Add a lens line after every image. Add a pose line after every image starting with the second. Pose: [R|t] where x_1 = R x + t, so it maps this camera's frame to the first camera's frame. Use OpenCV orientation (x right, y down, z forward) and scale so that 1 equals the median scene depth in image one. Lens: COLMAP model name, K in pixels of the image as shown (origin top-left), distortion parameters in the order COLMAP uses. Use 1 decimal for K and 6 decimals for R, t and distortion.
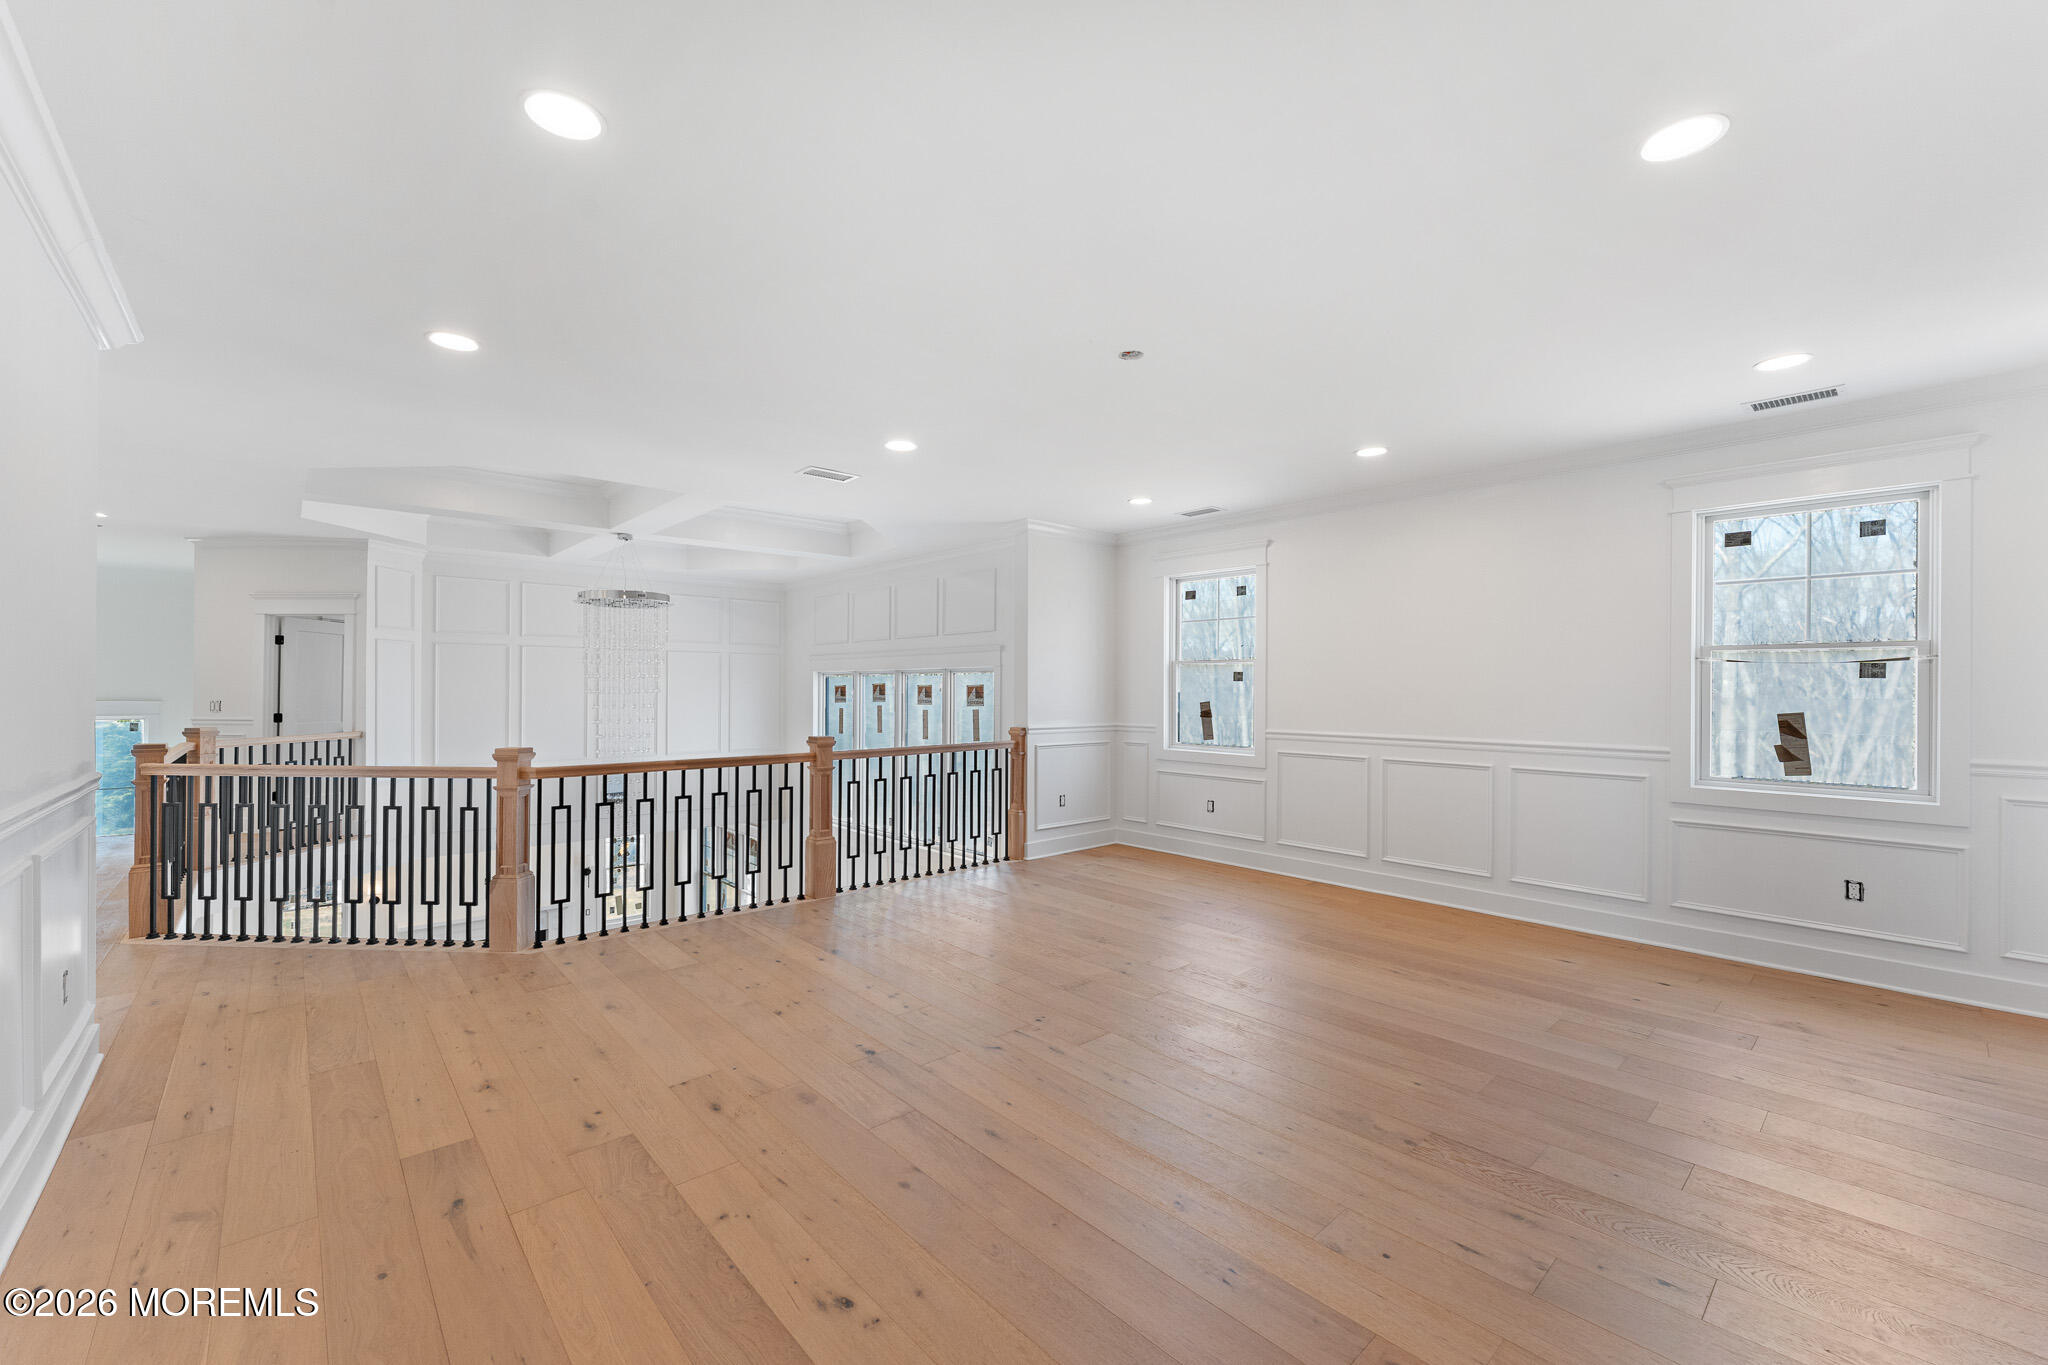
lens RADIAL K [[814.8, 0, 1022.1], [0, 814.8, 687.1], [0, 0, 1]] dist [0.019940, 0.000003]
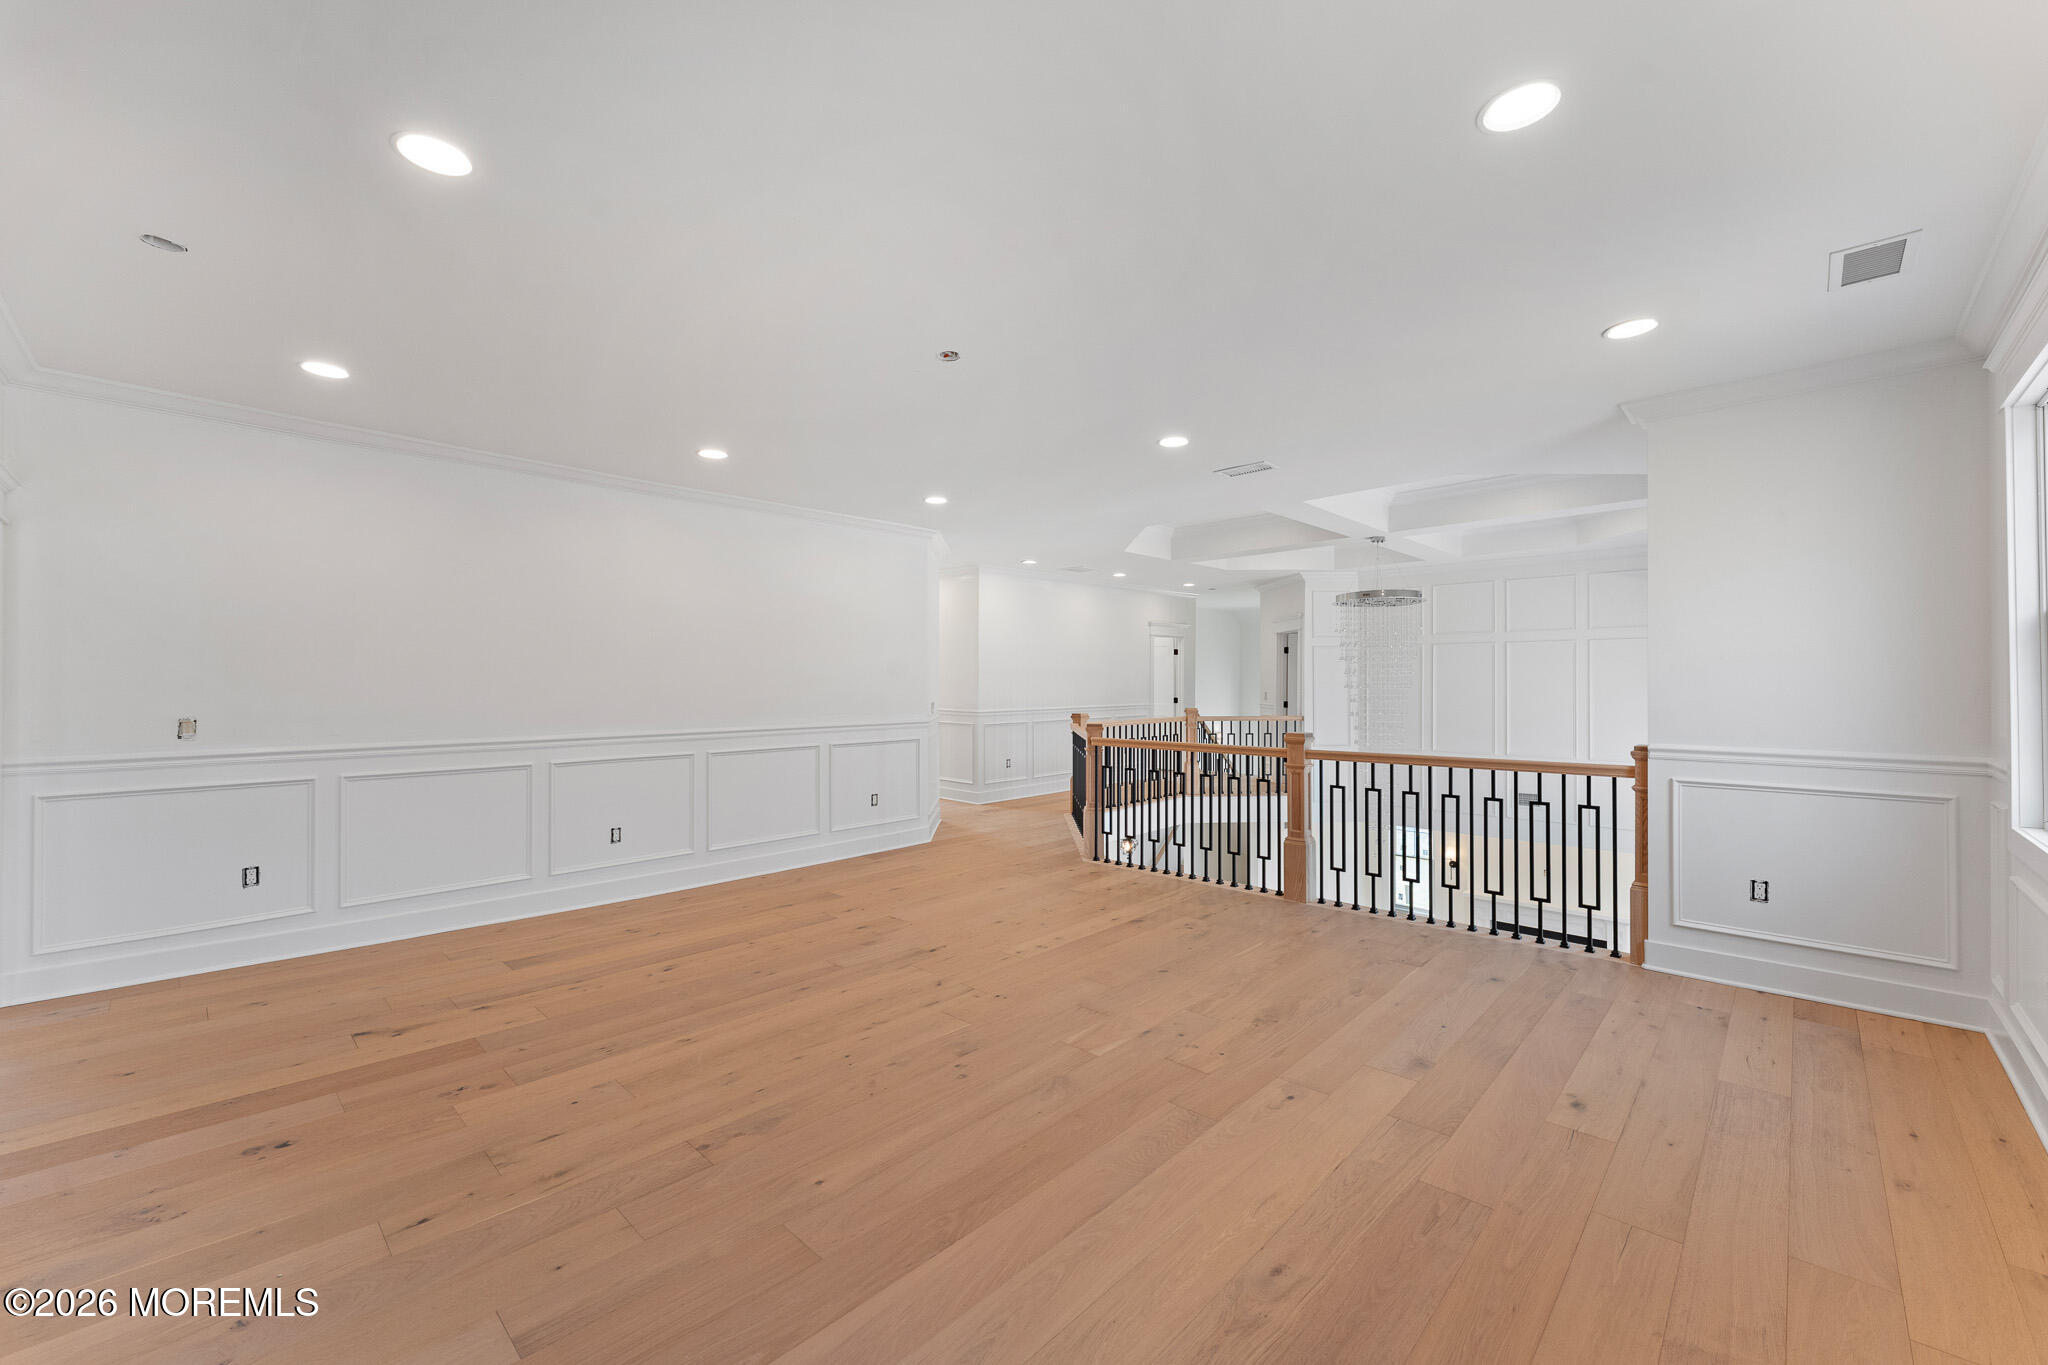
lens RADIAL K [[814.8, 0, 1022.1], [0, 814.8, 687.1], [0, 0, 1]] dist [0.019940, 0.000003]
pose [[0.070701, -0.002095, -0.997495, 0.668089], [0.010007, 0.999949, -0.001391, 0.006525], [0.997447, -0.009883, 0.070719, 0.597269]]
